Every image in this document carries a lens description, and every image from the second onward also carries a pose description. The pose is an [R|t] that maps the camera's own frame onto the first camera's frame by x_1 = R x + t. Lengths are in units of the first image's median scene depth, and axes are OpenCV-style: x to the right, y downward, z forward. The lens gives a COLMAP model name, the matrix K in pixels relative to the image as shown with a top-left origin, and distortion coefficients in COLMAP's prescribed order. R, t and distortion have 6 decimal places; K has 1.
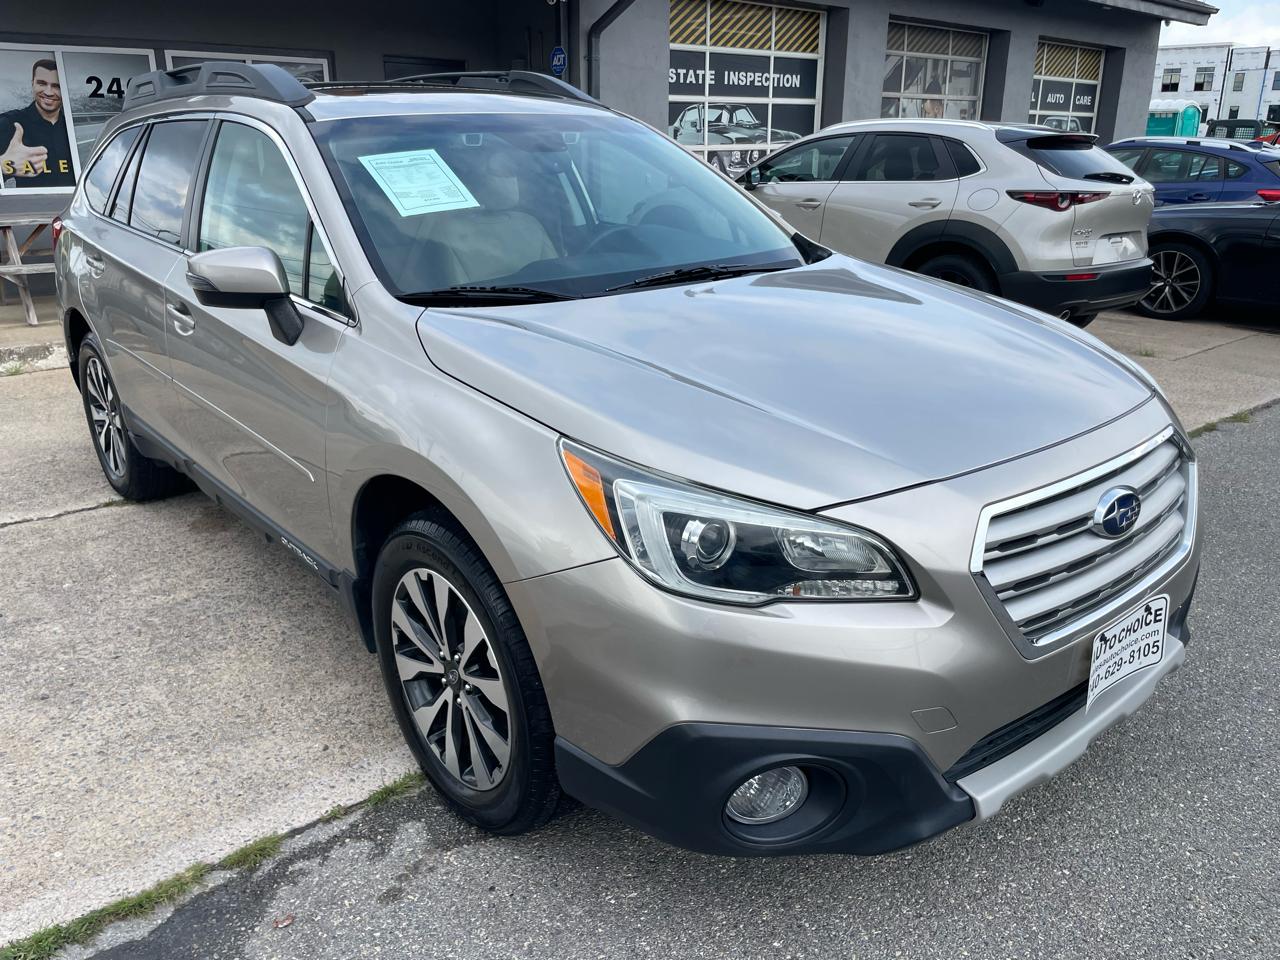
lens RADIAL K [[970.8, 0, 631.4], [0, 970.8, 485.4], [0, 0, 1]] dist [0.089765, -0.120377]
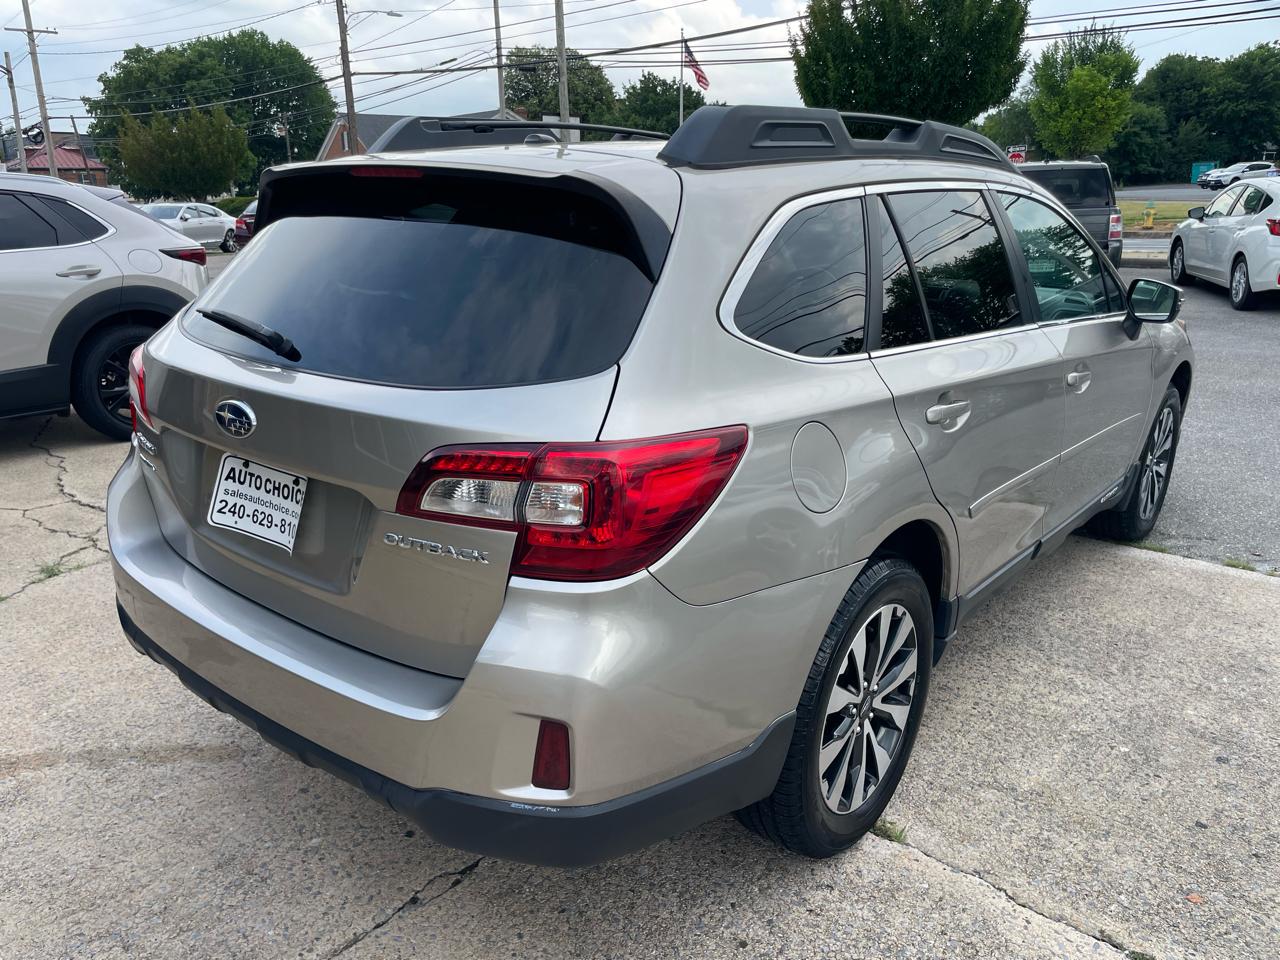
lens RADIAL K [[970.0, 0, 630.5], [0, 970.0, 477.5], [0, 0, 1]] dist [0.088401, -0.119269]
pose [[-0.179773, -0.279728, 0.943098, -0.494398], [0.324704, 0.888110, 0.325313, -0.203744], [-0.928574, 0.364710, -0.068830, 0.555161]]
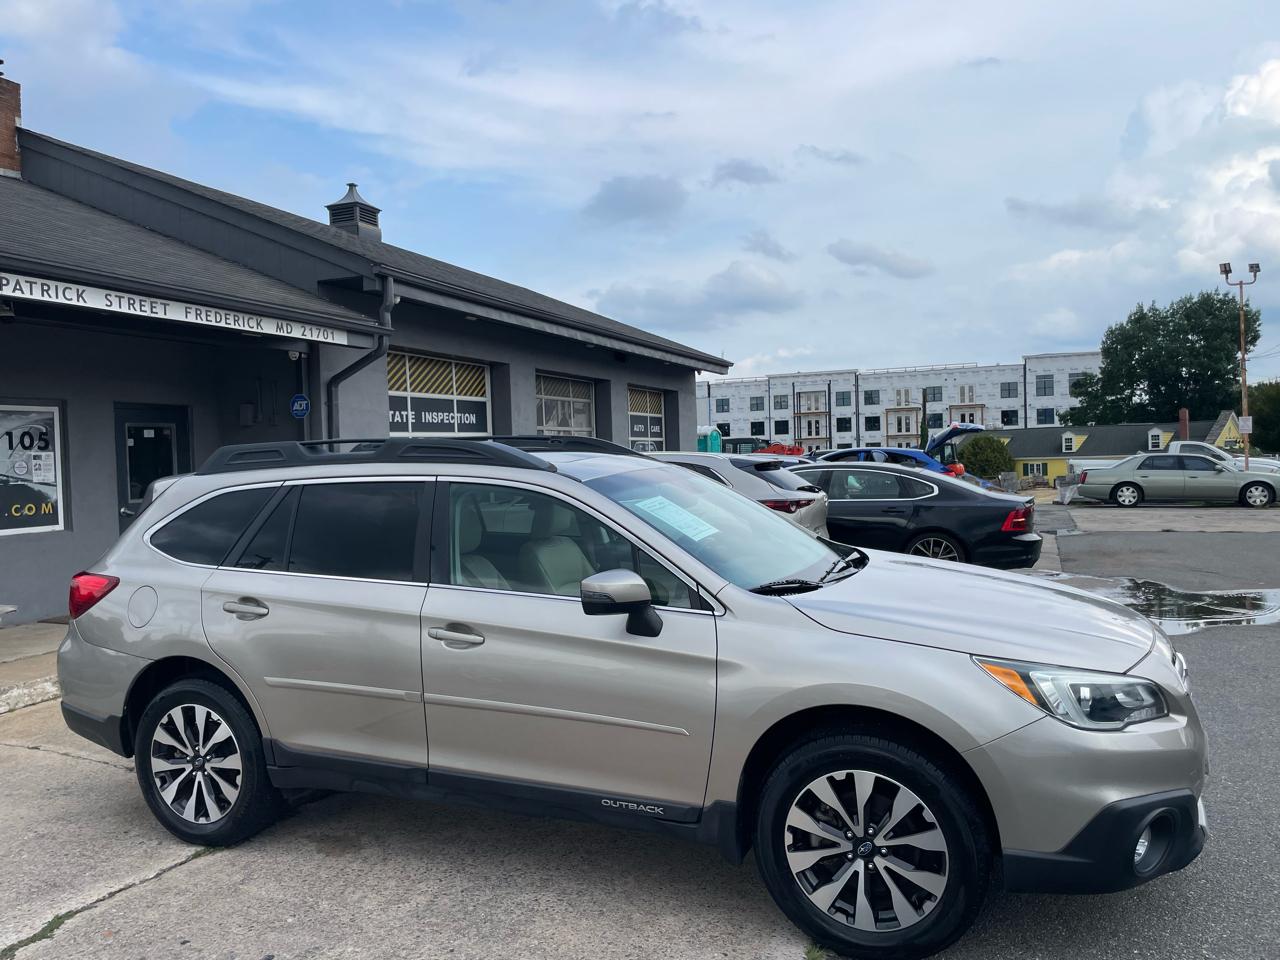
lens RADIAL K [[970.8, 0, 633.2], [0, 970.8, 476.1], [0, 0, 1]] dist [0.089765, -0.120377]
pose [[0.890614, -0.037163, 0.453240, -0.287891], [0.177341, 0.946132, -0.270897, 0.002644], [-0.418757, 0.321642, 0.849228, -0.065540]]
